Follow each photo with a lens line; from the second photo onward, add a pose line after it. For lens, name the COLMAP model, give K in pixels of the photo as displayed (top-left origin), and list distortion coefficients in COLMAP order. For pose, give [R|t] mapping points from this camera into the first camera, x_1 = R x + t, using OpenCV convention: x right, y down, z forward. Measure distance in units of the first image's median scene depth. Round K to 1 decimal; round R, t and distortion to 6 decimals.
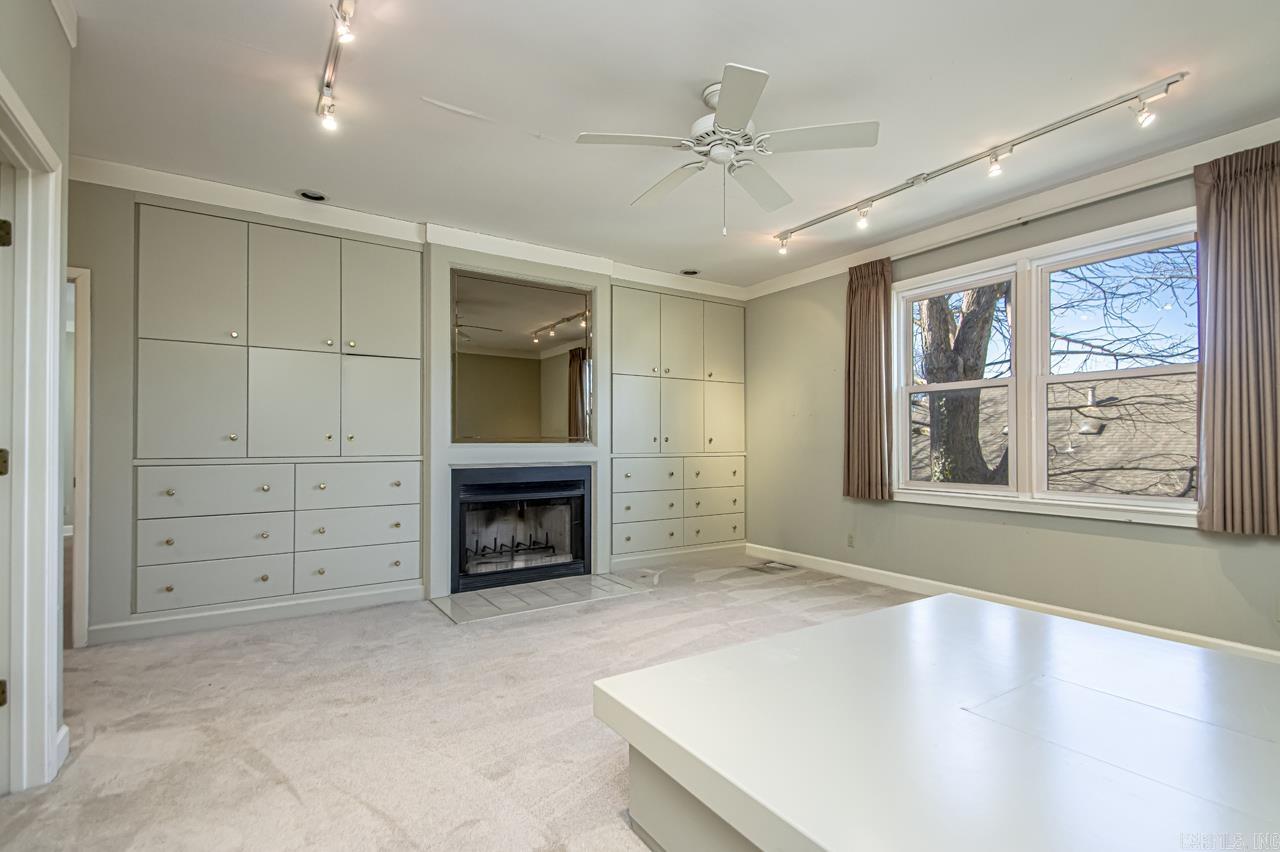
lens RADIAL K [[586.6, 0, 648.0], [0, 586.6, 440.7], [0, 0, 1]] dist [0.024874, -0.018370]
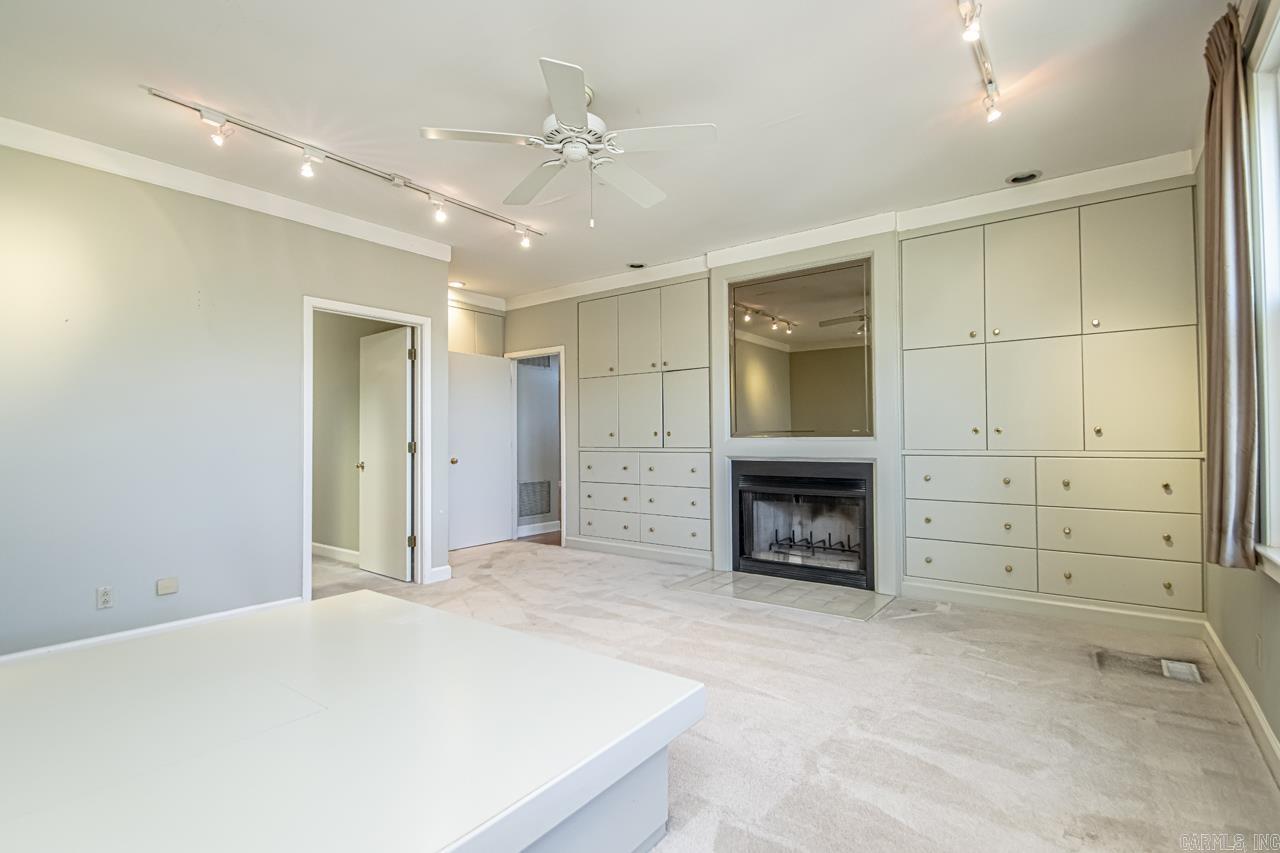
lens RADIAL K [[599.8, 0, 653.4], [0, 599.8, 428.5], [0, 0, 1]] dist [0.026595, -0.020292]
pose [[0.345183, -0.016462, -0.938391, 0.672303], [0.009867, 0.999855, -0.013911, 0.001578], [0.938483, -0.004457, 0.345295, 0.443381]]
